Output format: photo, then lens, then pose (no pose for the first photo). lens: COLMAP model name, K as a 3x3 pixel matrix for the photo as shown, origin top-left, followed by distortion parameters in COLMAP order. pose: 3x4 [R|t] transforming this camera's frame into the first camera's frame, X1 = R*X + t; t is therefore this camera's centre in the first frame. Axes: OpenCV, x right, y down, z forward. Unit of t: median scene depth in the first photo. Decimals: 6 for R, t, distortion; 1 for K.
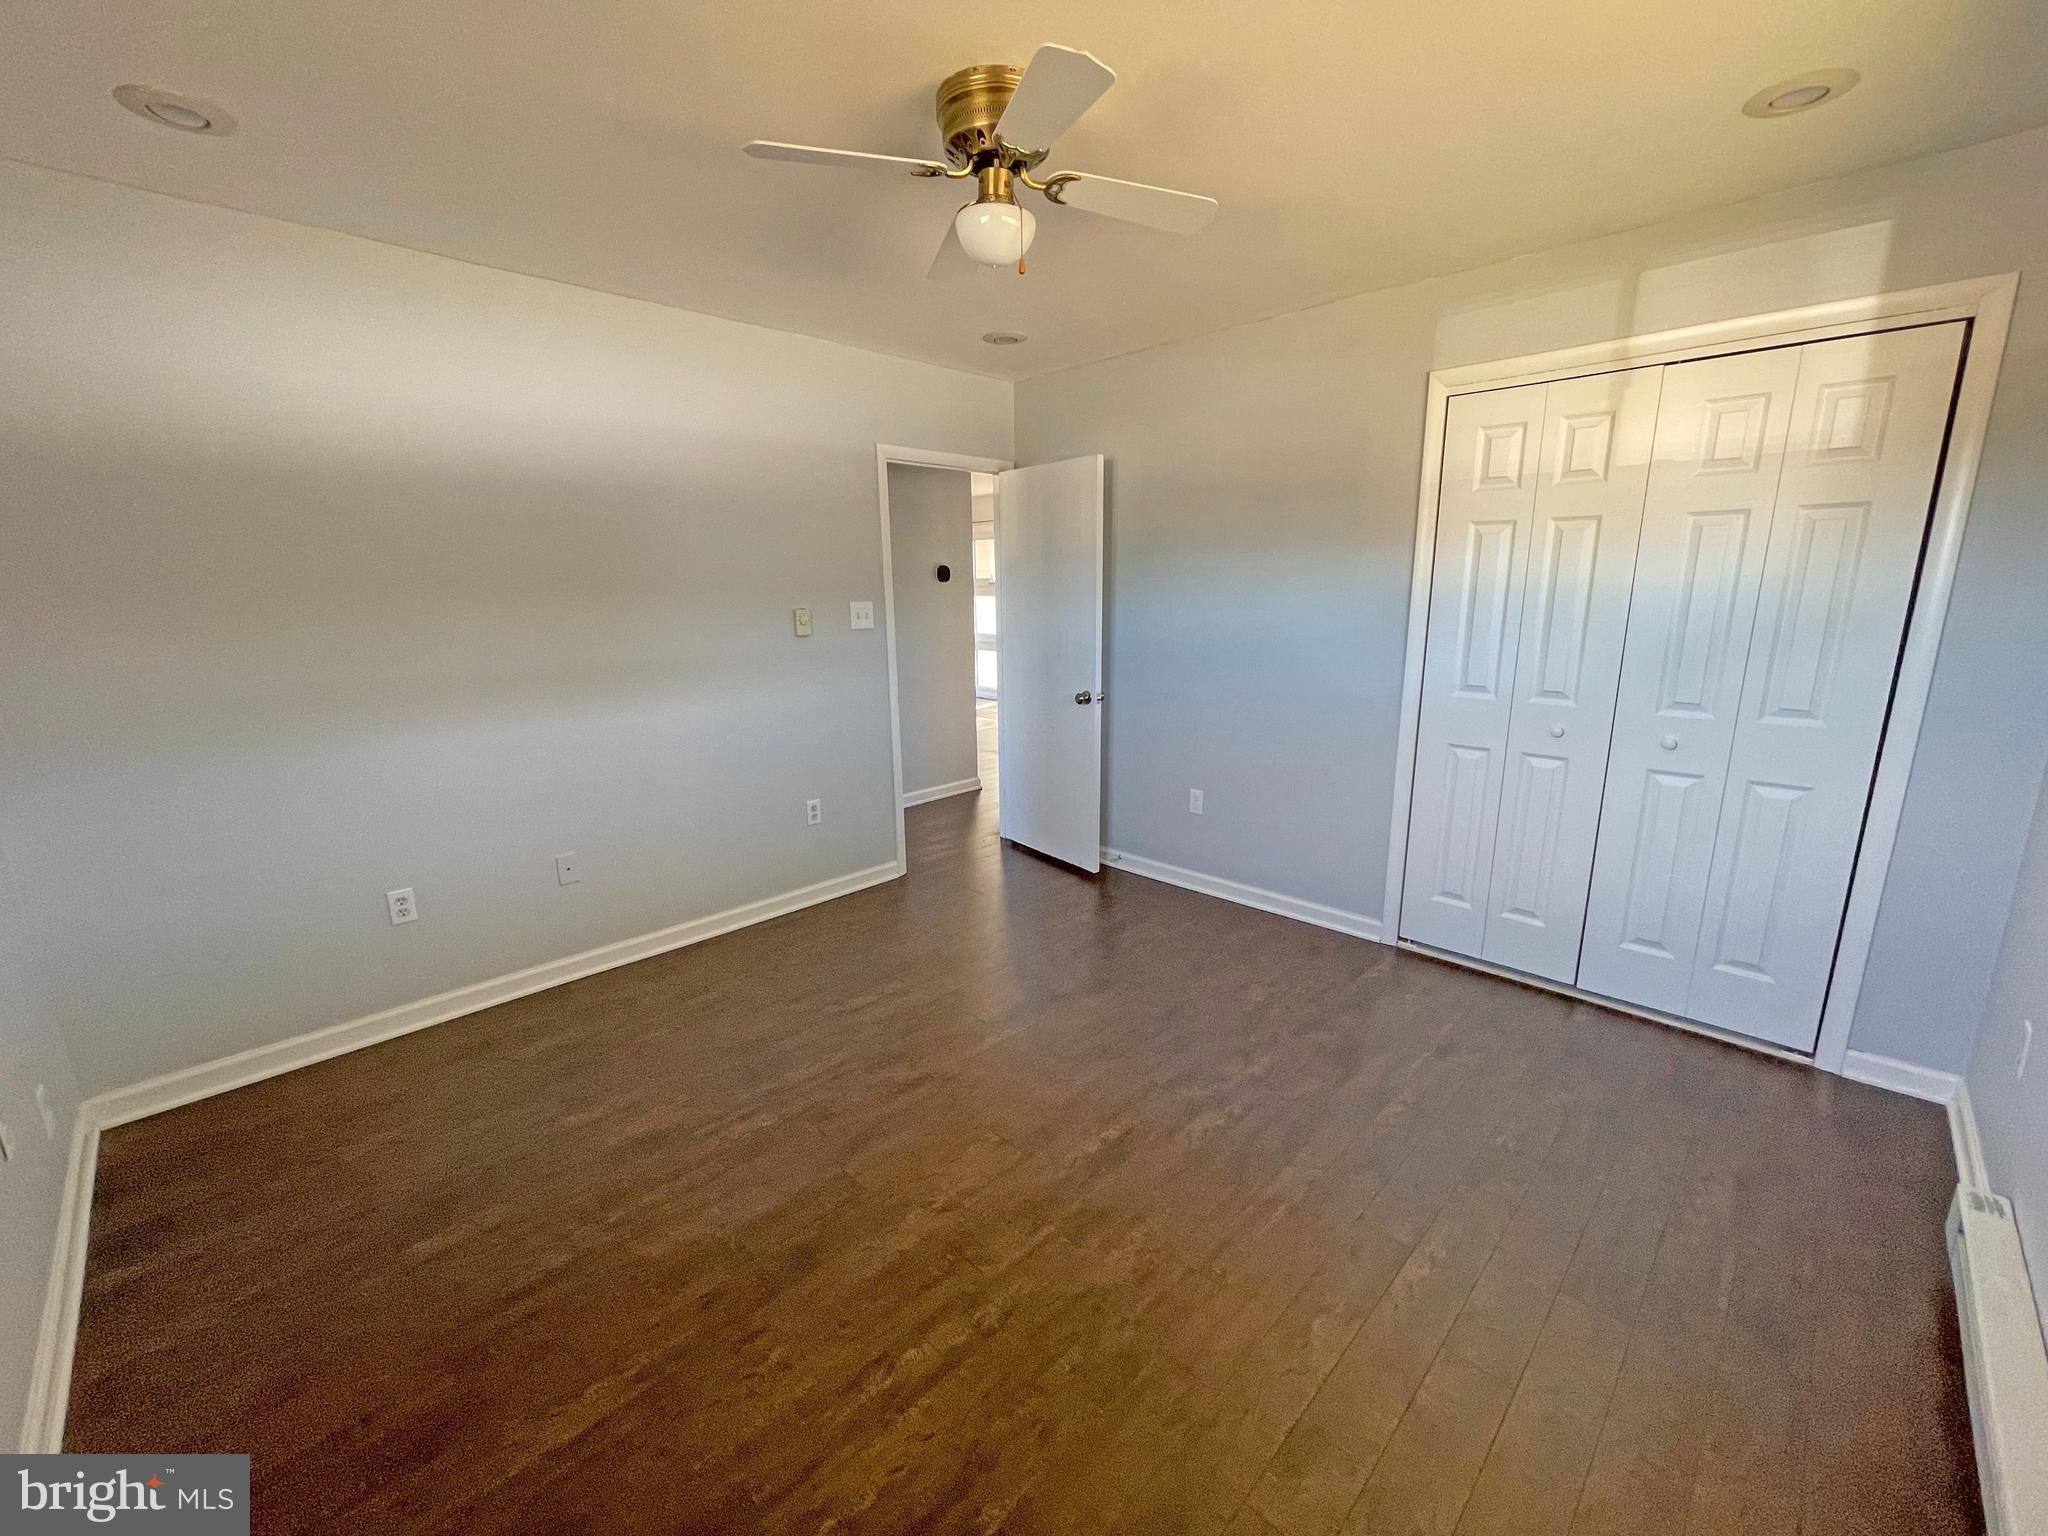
lens RADIAL K [[825.8, 0, 1016.6], [0, 825.8, 765.3], [0, 0, 1]] dist [-0.001913, 0.000103]
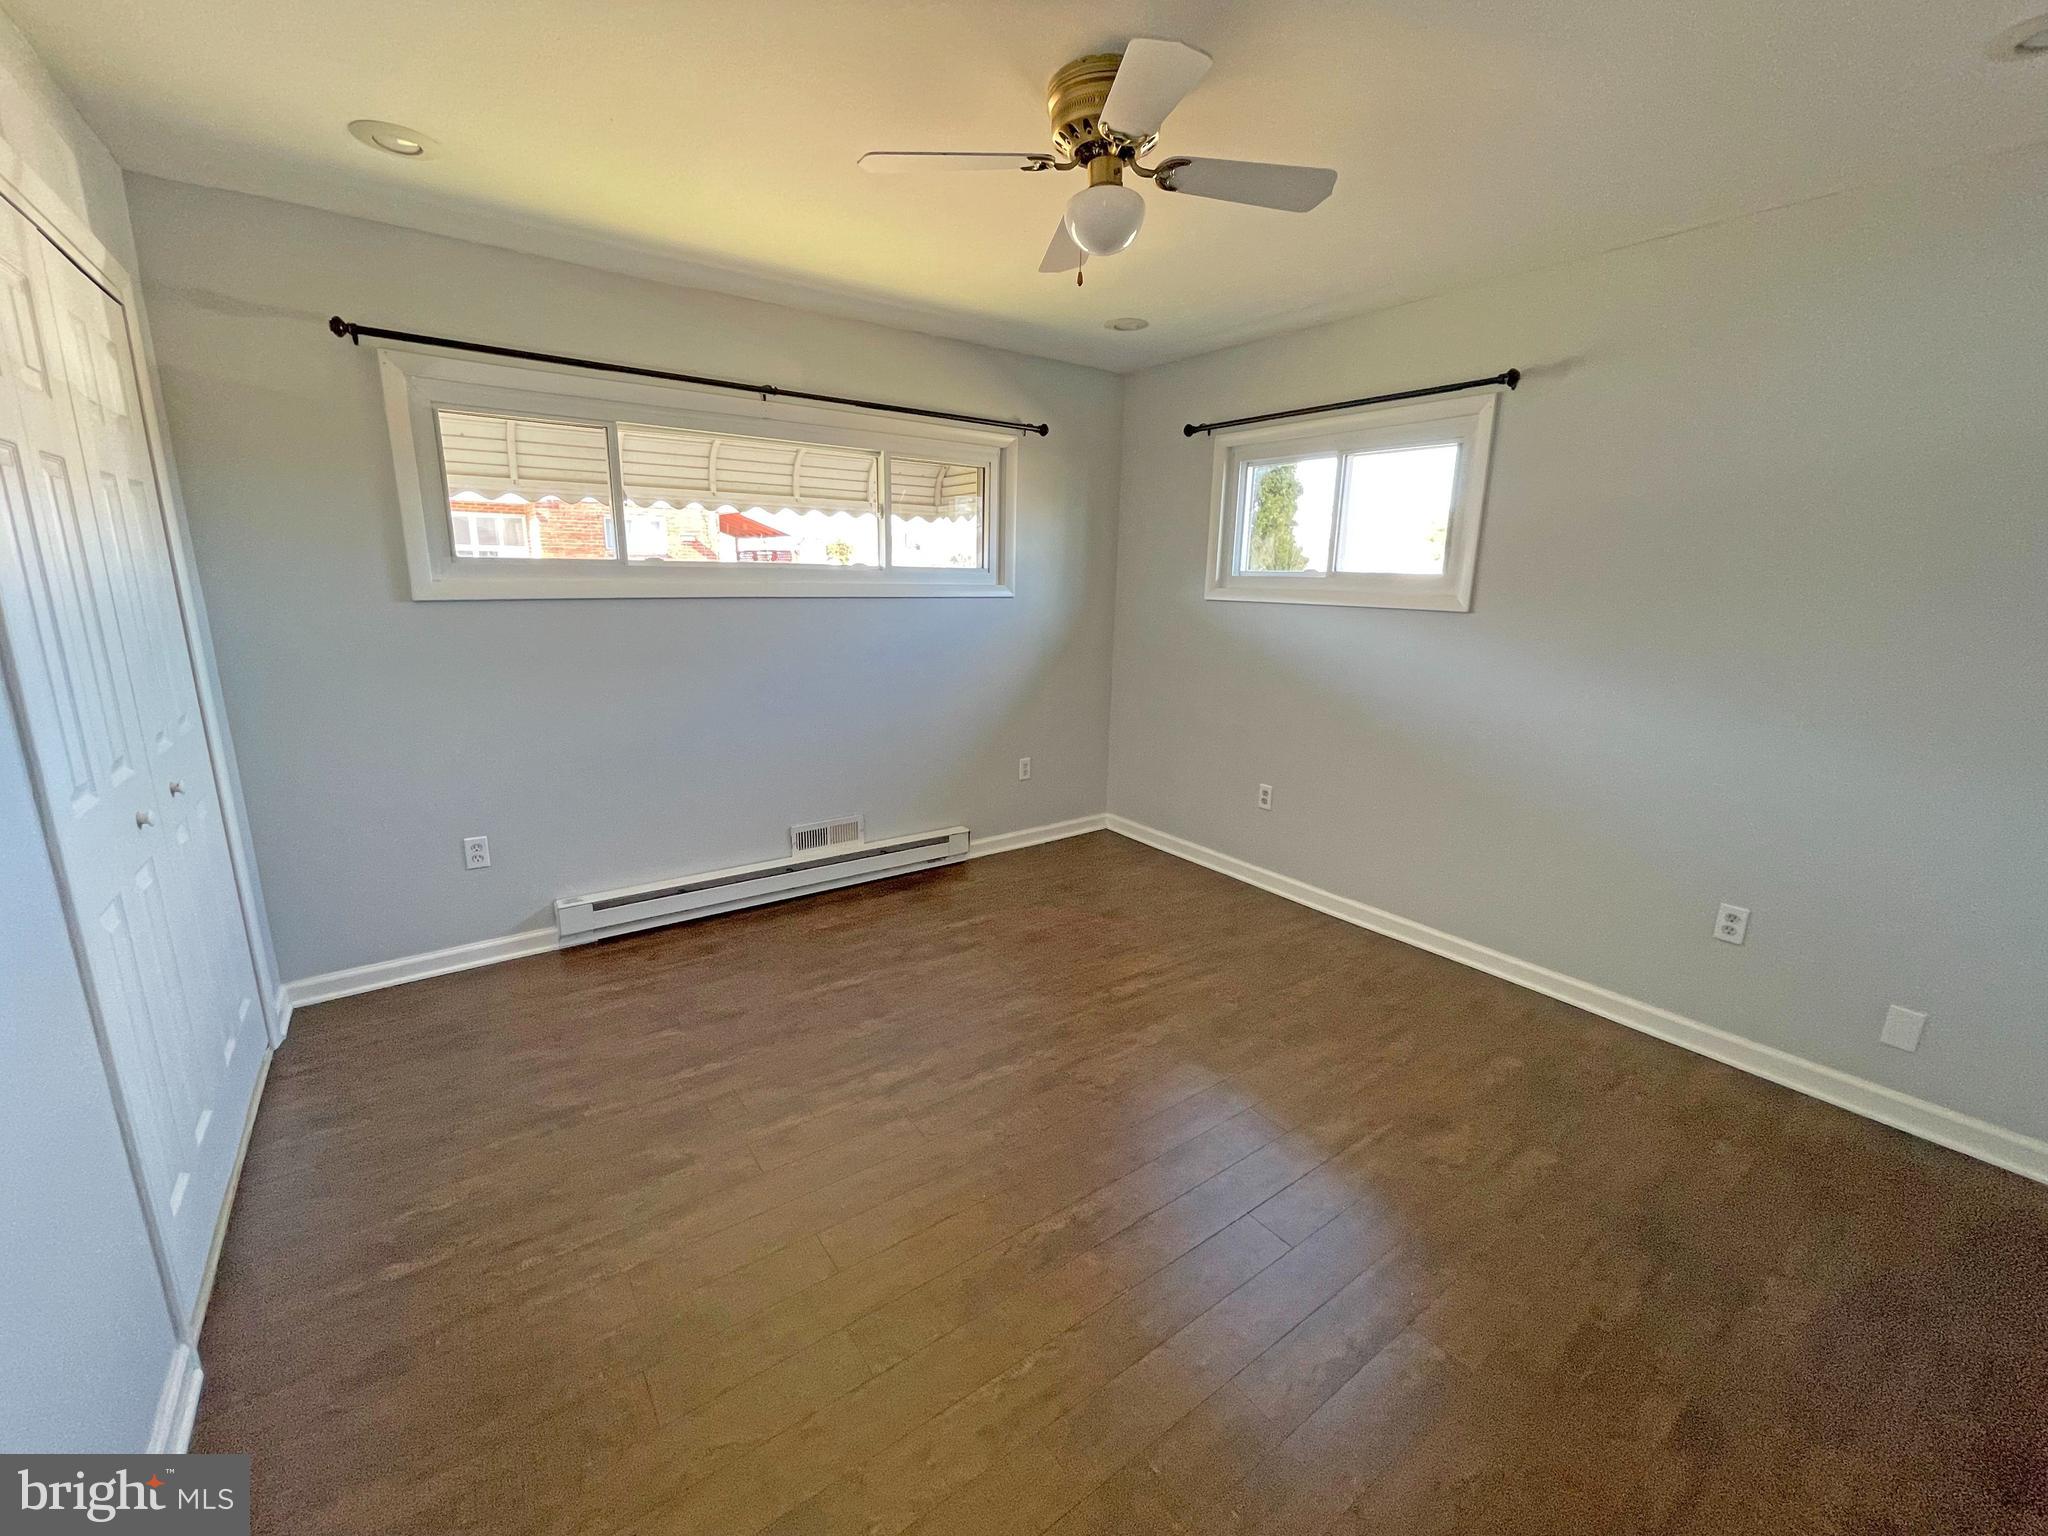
lens RADIAL K [[825.8, 0, 1016.6], [0, 825.8, 765.3], [0, 0, 1]] dist [-0.001913, 0.000103]
pose [[-0.987364, -0.041378, 0.152969, -0.081621], [0.027621, 0.905595, 0.423244, -0.403570], [-0.156041, 0.422121, -0.893009, 1.863059]]
